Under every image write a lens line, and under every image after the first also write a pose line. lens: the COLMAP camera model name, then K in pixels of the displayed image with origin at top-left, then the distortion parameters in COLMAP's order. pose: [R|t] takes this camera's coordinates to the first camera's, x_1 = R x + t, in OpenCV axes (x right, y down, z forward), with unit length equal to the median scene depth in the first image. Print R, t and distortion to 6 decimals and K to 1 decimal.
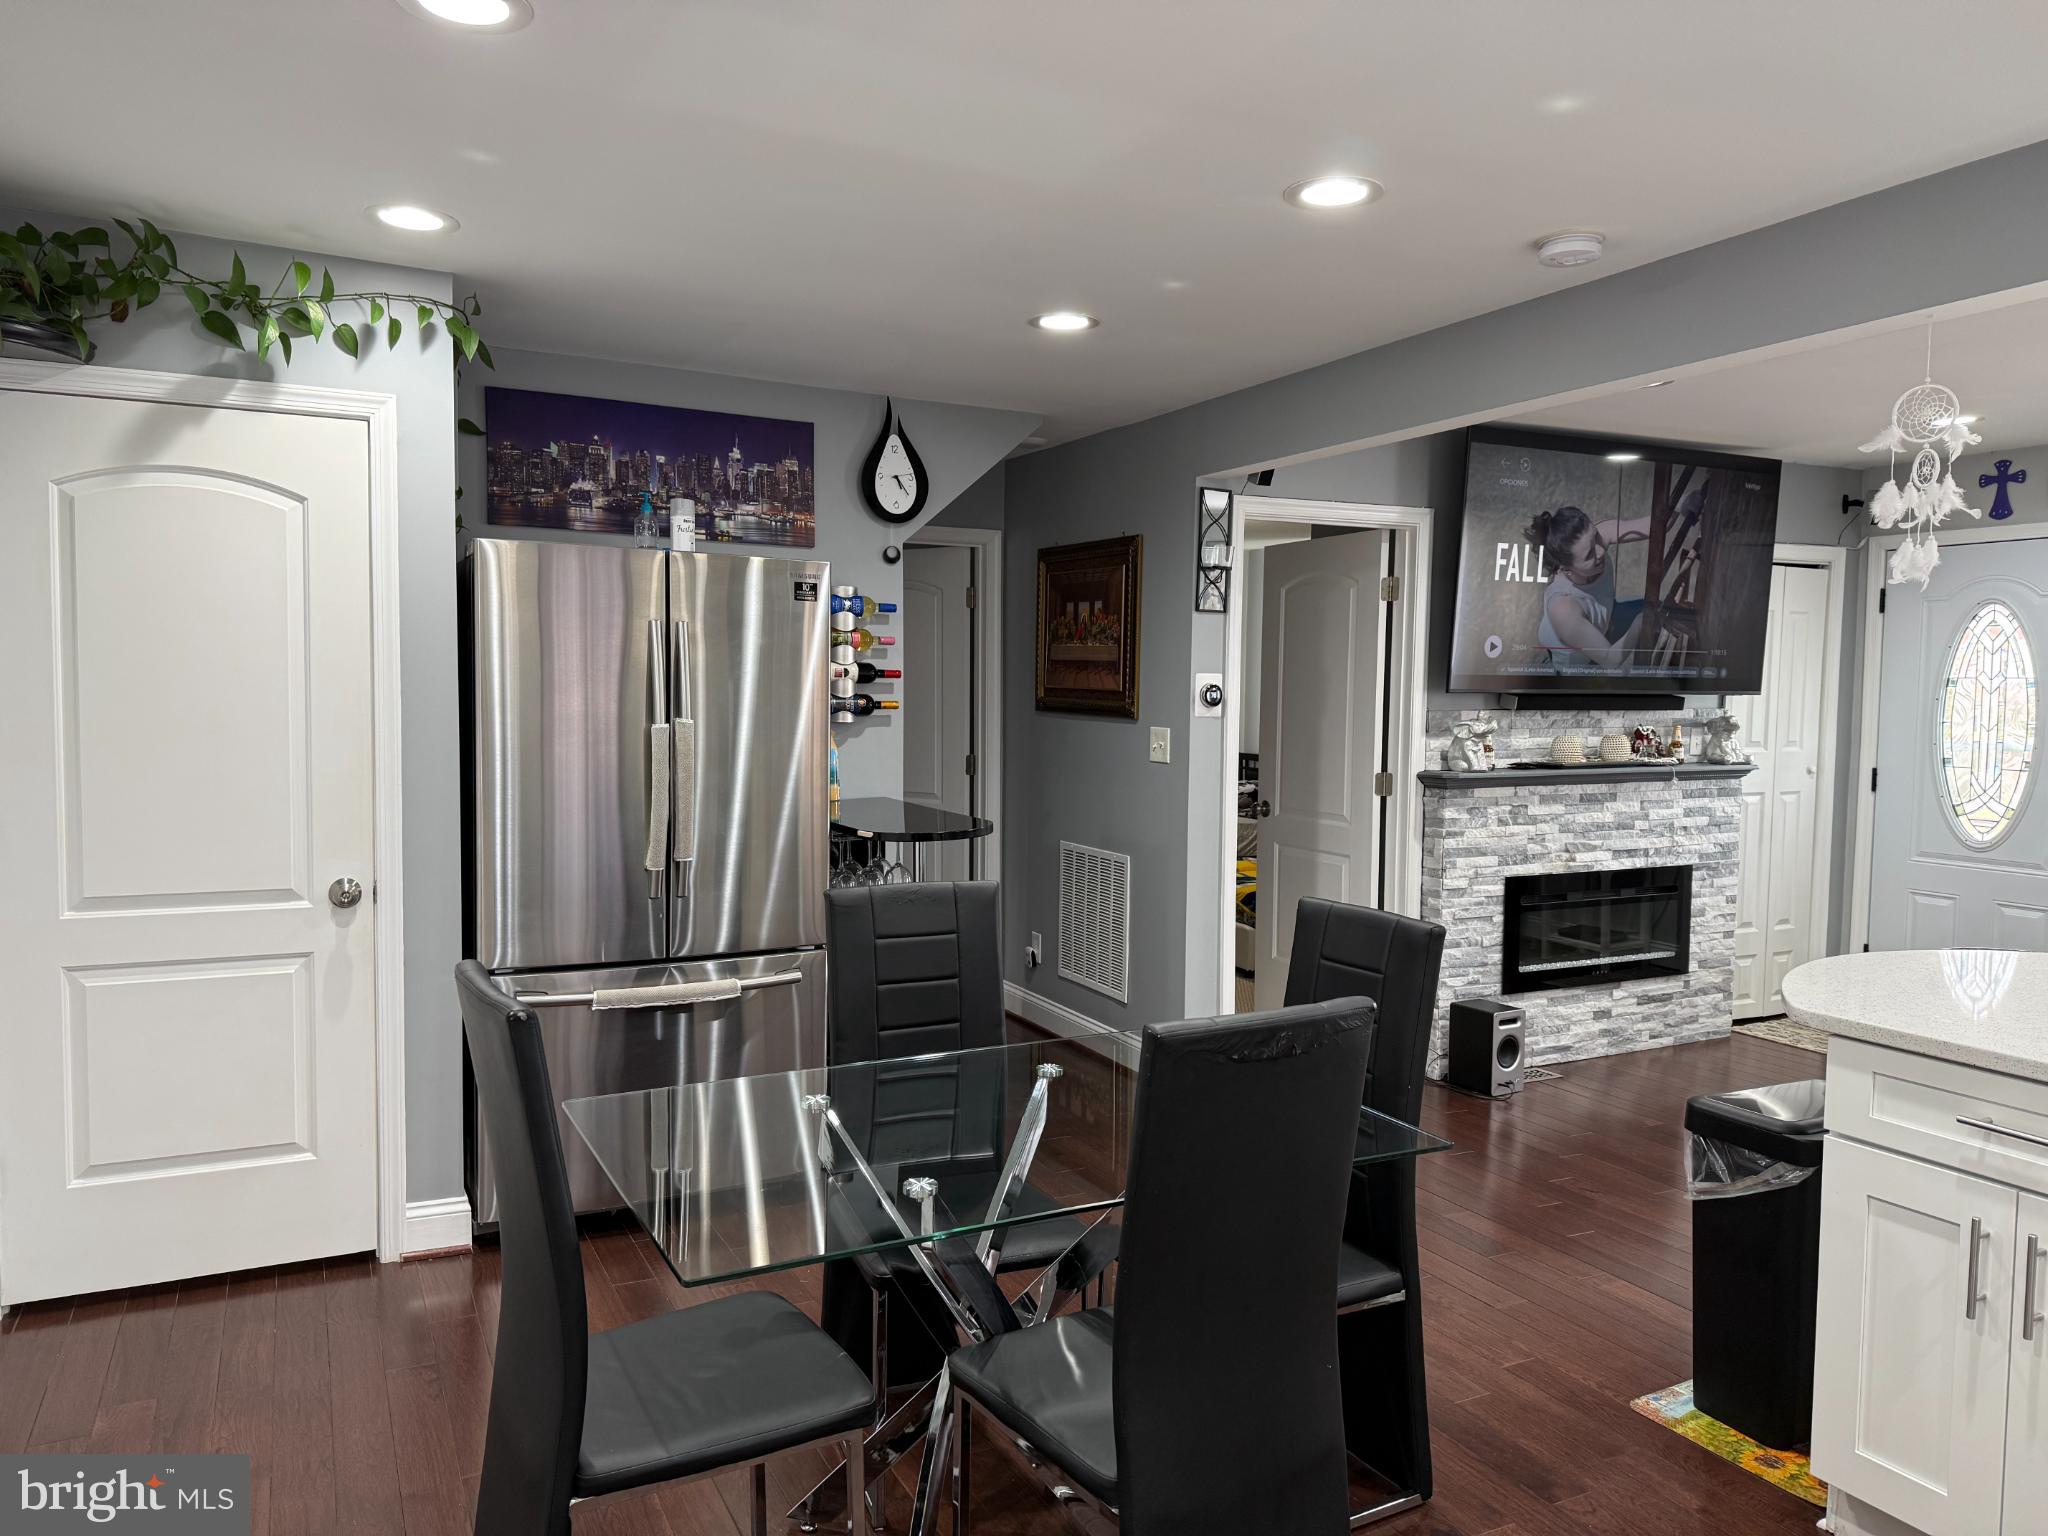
lens RADIAL K [[1435.4, 0, 1024.0], [0, 1435.4, 768.0], [0, 0, 1]] dist [0.152671, -0.279228]
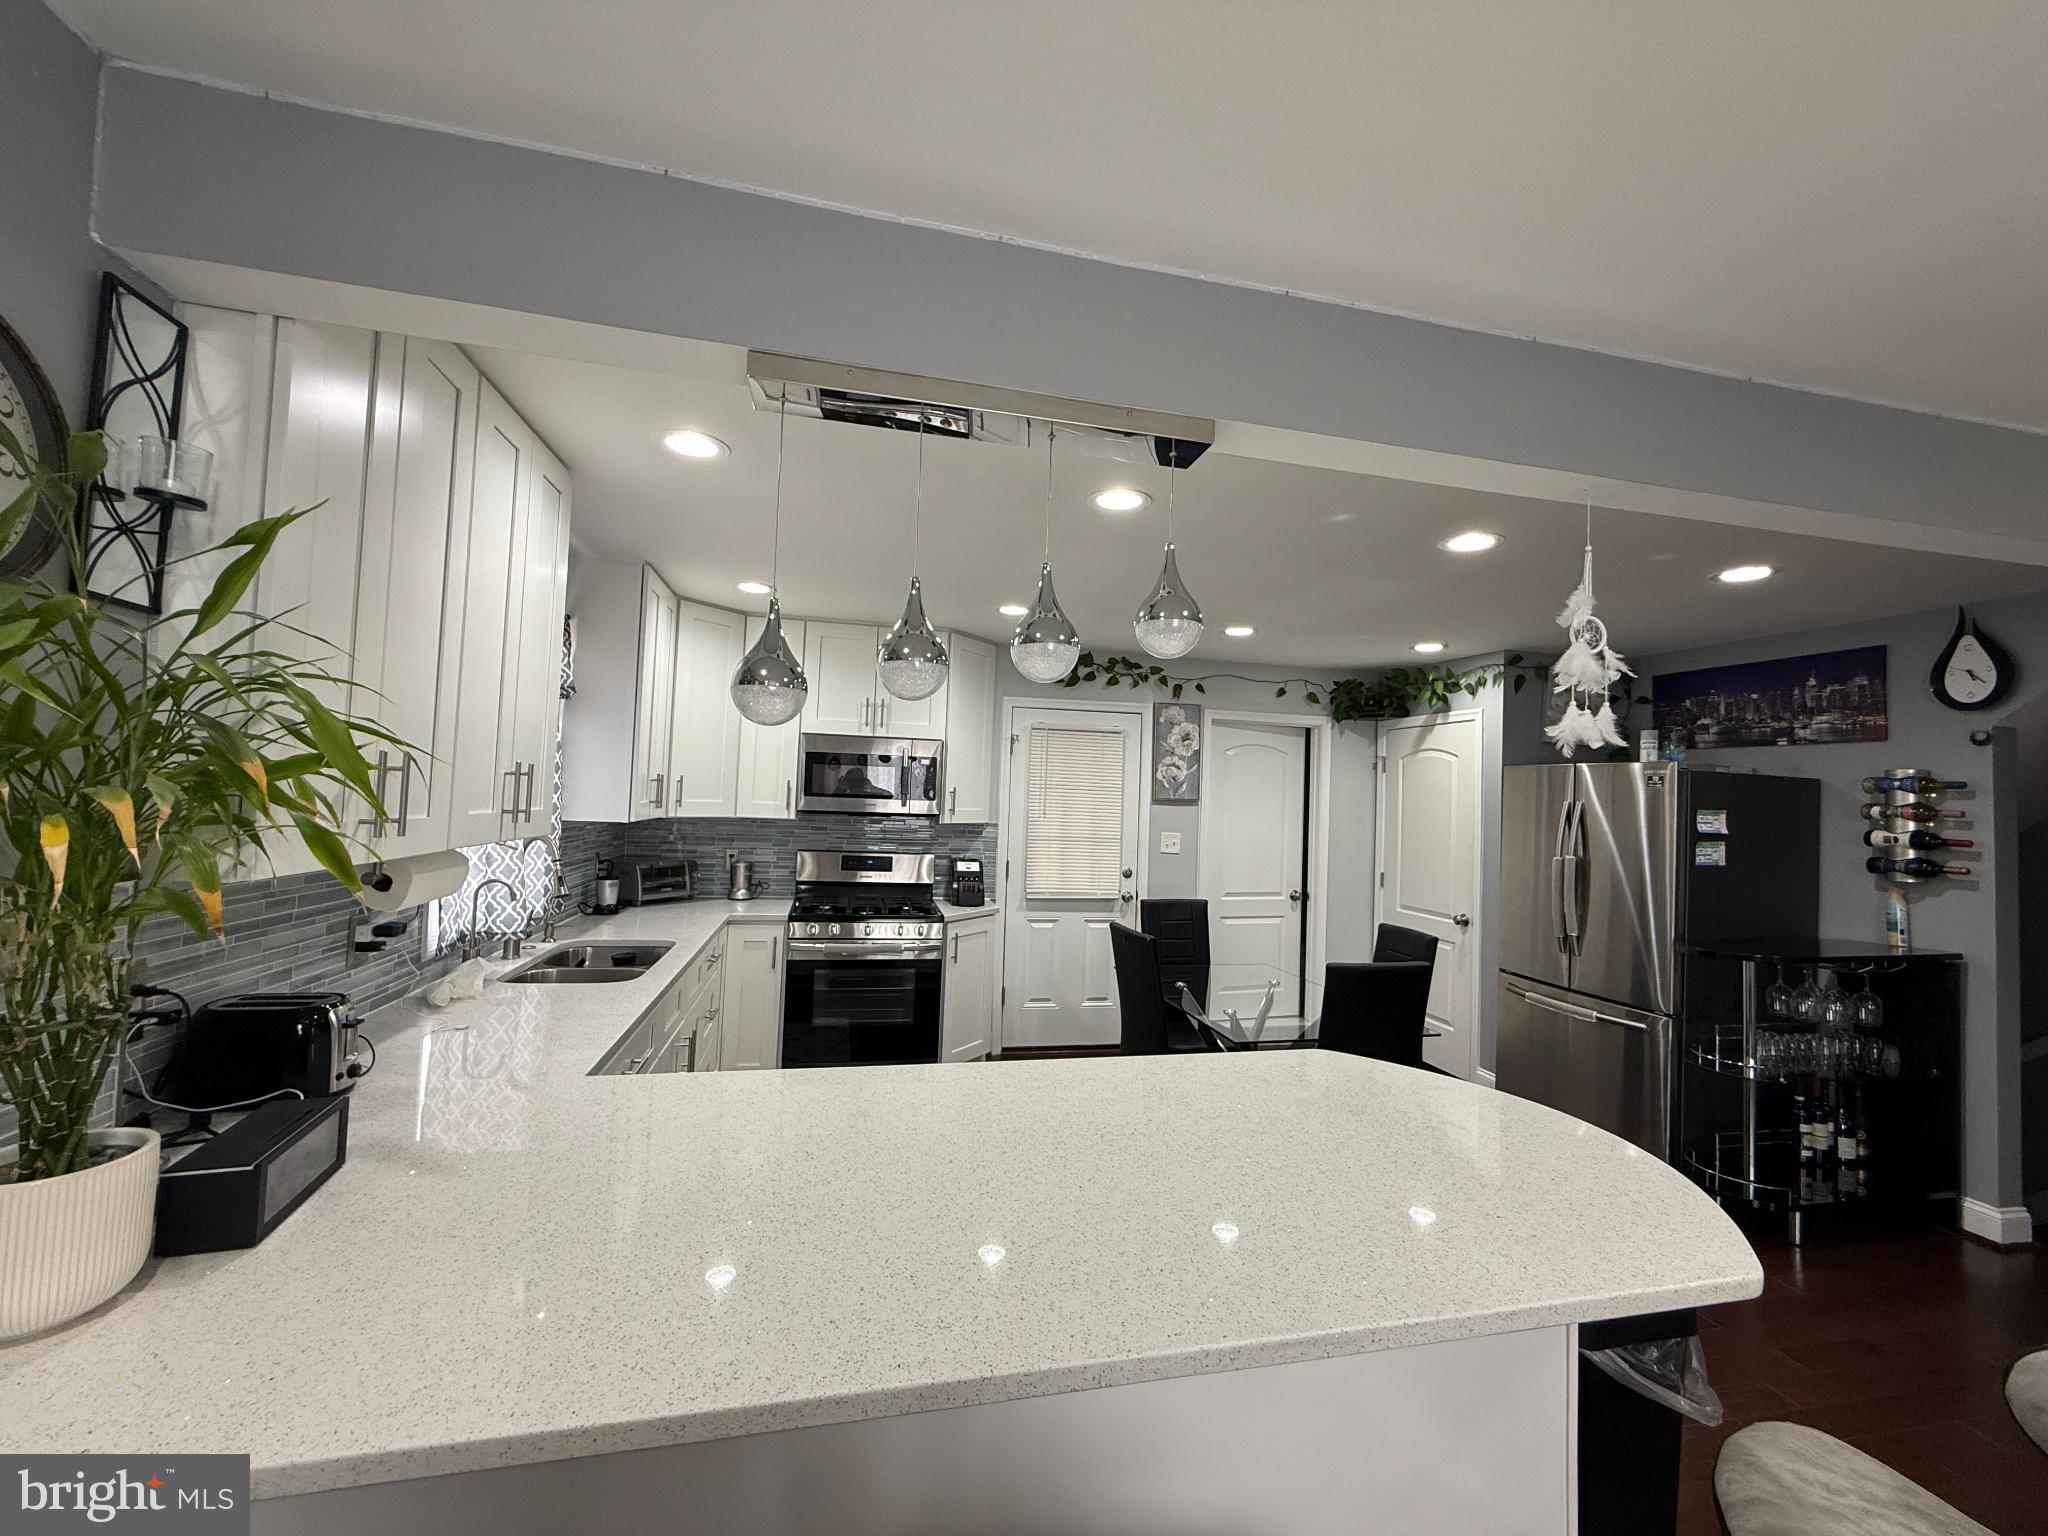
lens RADIAL K [[818.5, 0, 1016.7], [0, 818.5, 768.4], [0, 0, 1]] dist [-0.000773, 0.000375]
pose [[-0.247293, -0.058612, -0.967166, 0.753910], [-0.093133, 0.994985, -0.036484, -0.032557], [0.964454, 0.081053, -0.251512, 0.463348]]
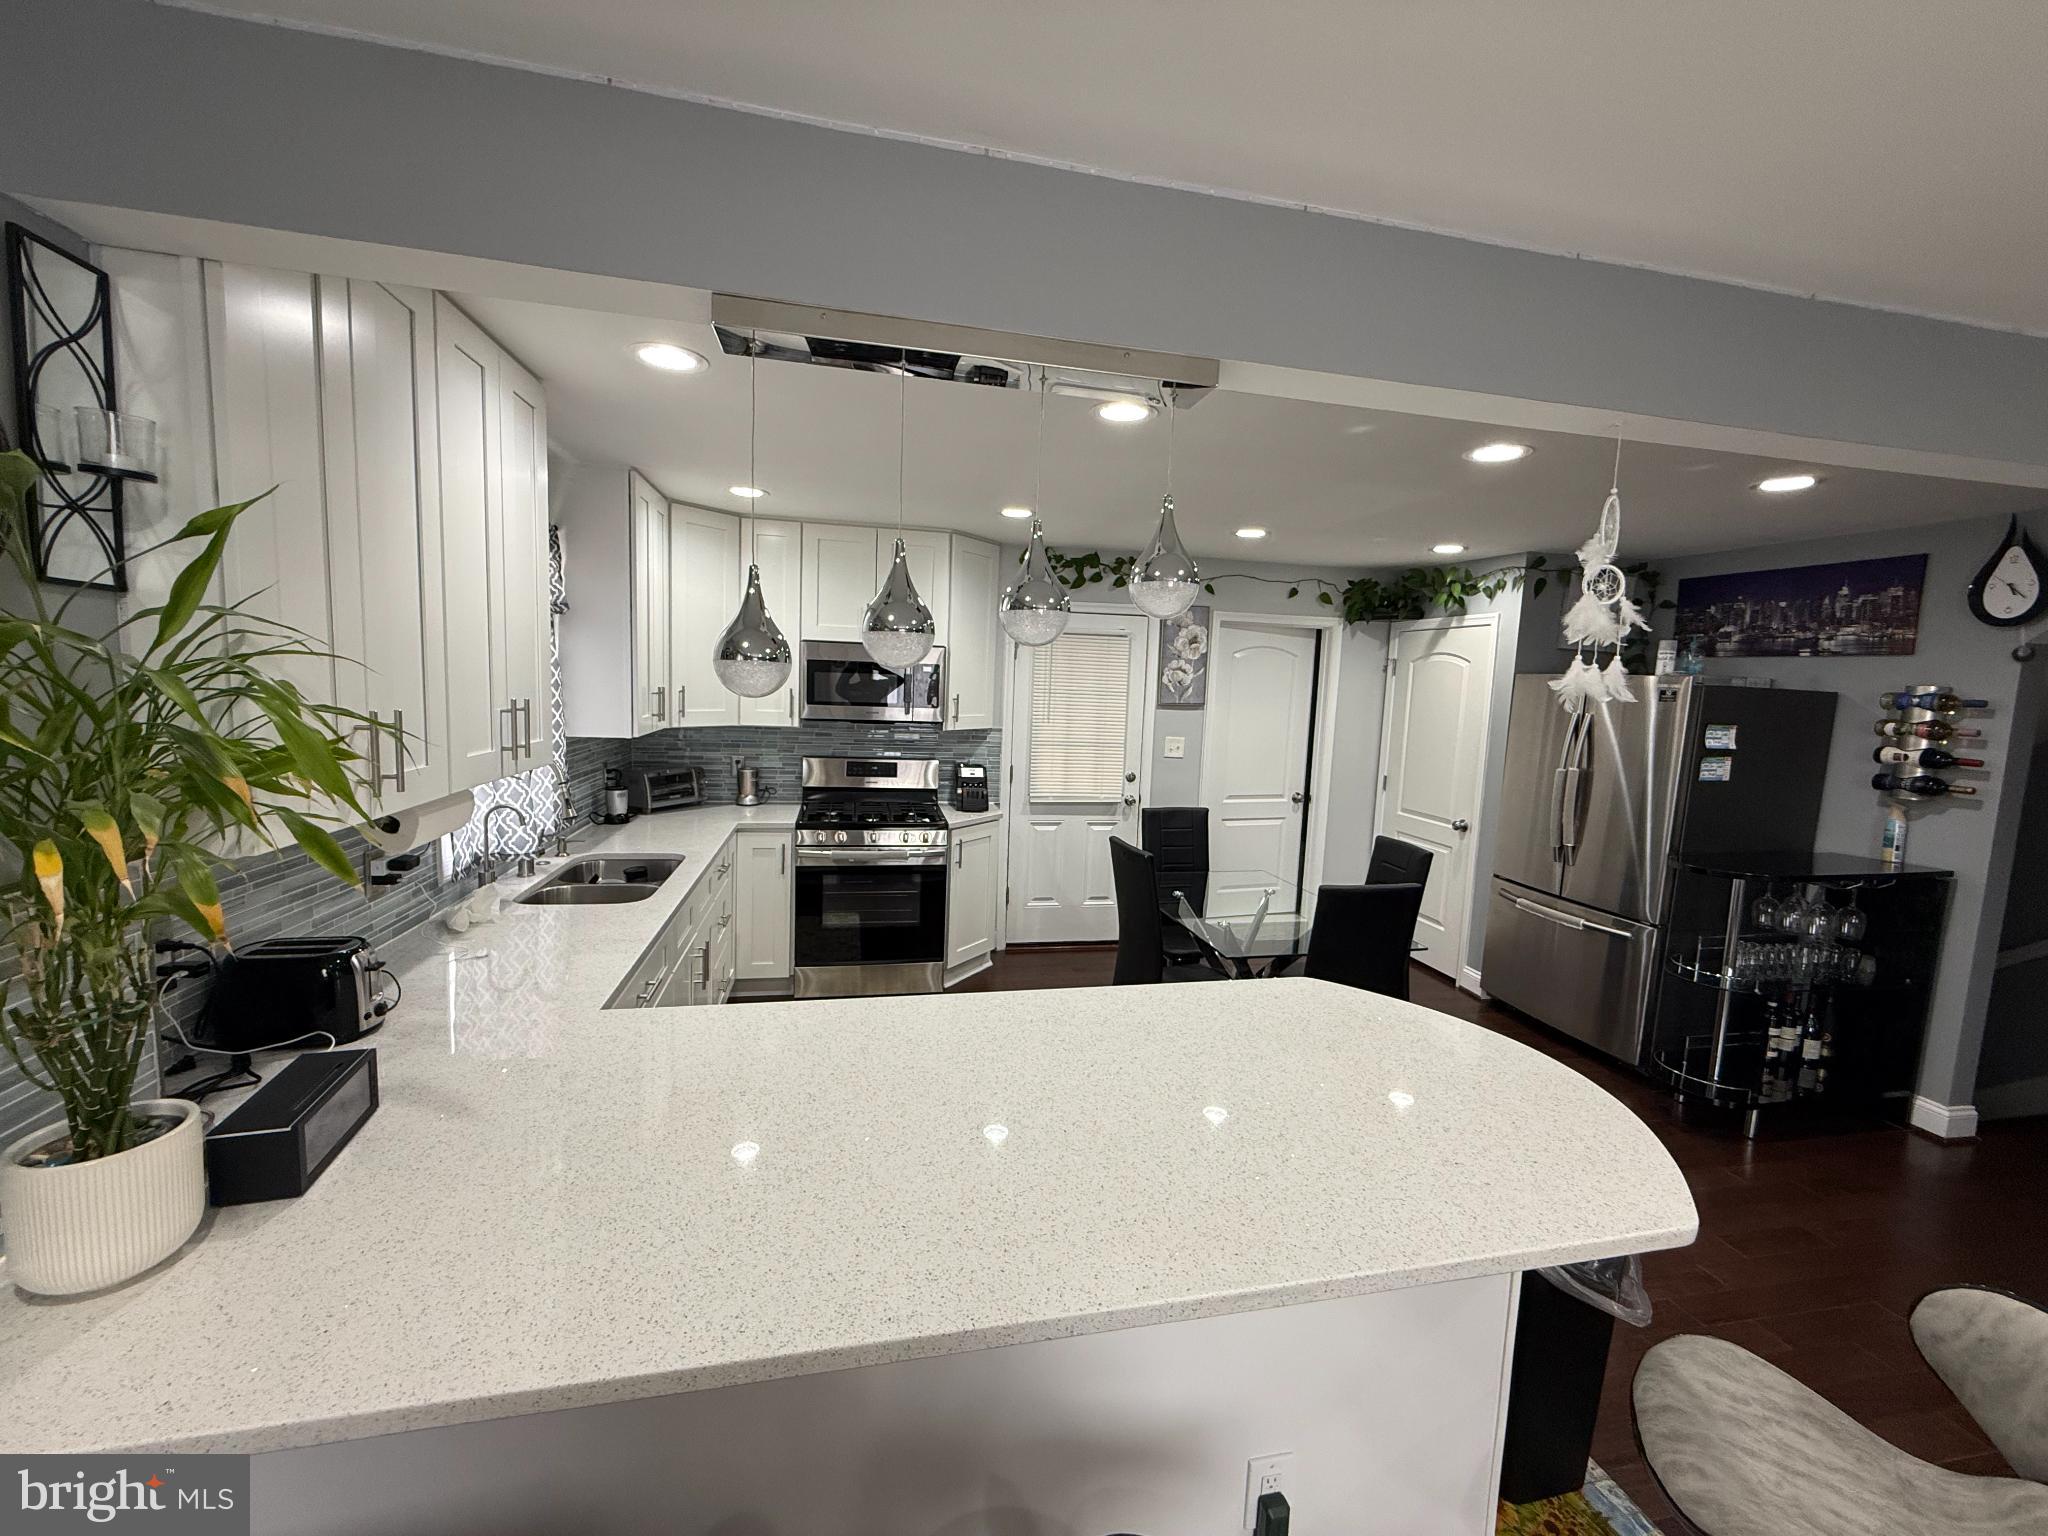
lens RADIAL K [[818.5, 0, 1016.7], [0, 818.5, 768.4], [0, 0, 1]] dist [-0.000773, 0.000375]
pose [[-0.259005, 0.082060, -0.962384, 0.750374], [-0.094065, 0.989505, 0.109689, -0.063847], [0.961285, 0.118936, -0.248568, 0.467001]]
